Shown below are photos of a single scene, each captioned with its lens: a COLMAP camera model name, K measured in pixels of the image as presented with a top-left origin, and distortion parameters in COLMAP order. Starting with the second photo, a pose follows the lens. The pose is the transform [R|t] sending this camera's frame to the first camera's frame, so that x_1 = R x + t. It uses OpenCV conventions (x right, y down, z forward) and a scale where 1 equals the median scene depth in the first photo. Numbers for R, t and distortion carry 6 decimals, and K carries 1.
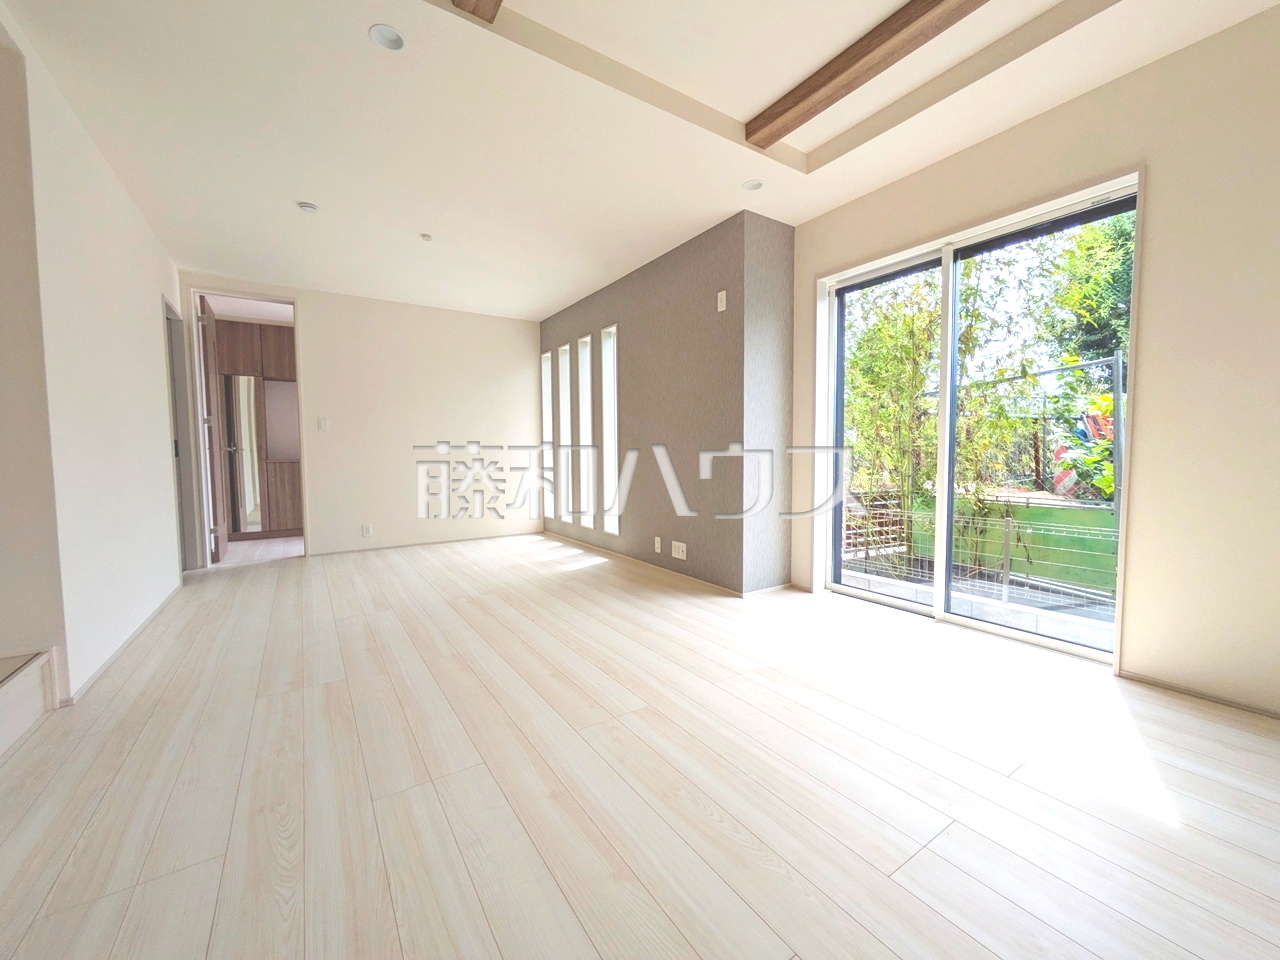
lens RADIAL K [[506.3, 0, 640.2], [0, 506.3, 481.8], [0, 0, 1]] dist [0.001495, 0.000079]
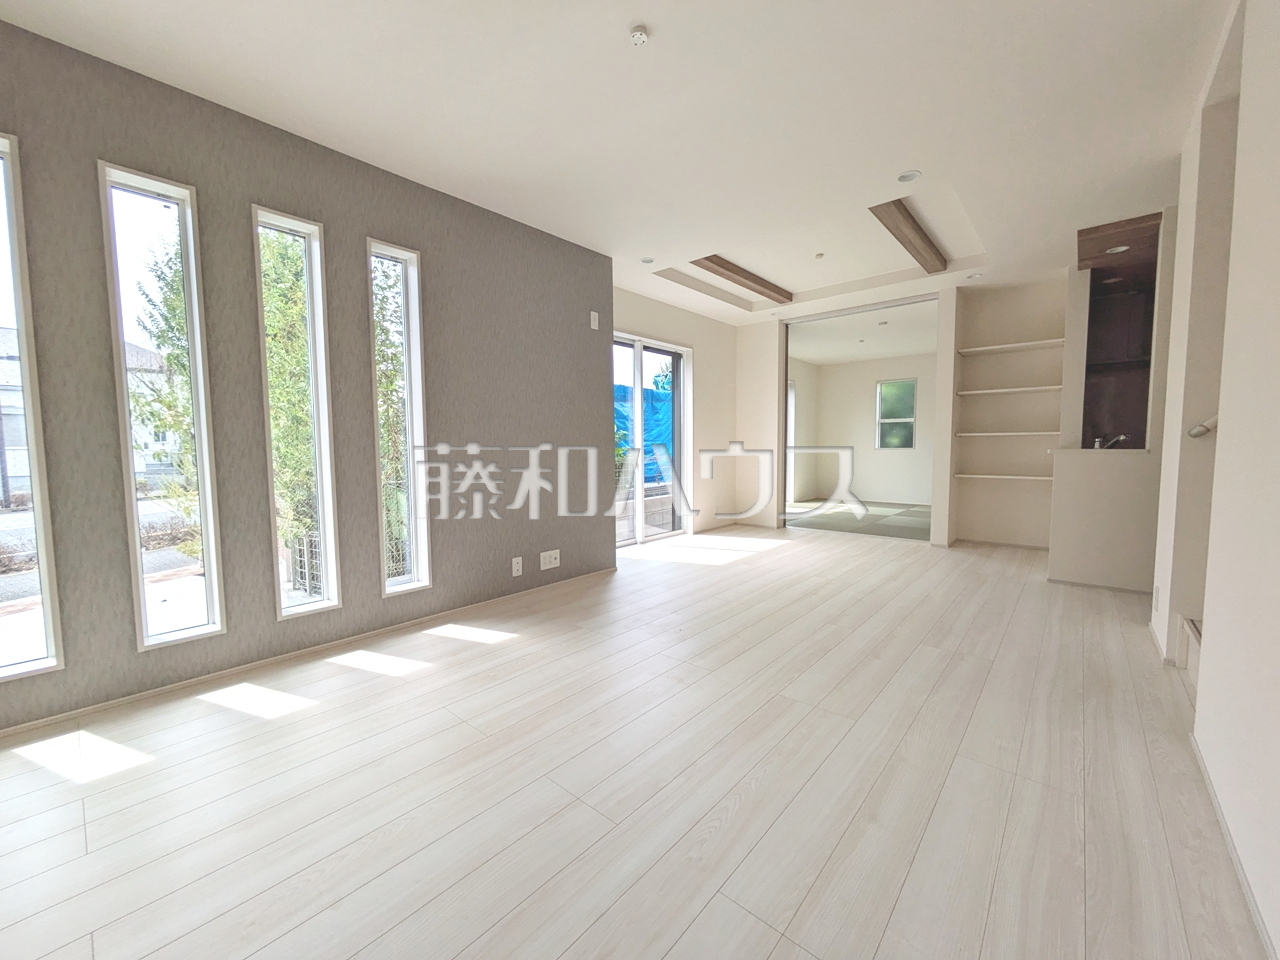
lens RADIAL K [[506.3, 0, 640.2], [0, 506.3, 481.8], [0, 0, 1]] dist [0.001495, 0.000079]
pose [[-0.261244, -0.057733, 0.963545, -1.241215], [0.067979, 0.994631, 0.078027, -0.099168], [-0.962876, 0.085884, -0.255917, 1.543981]]
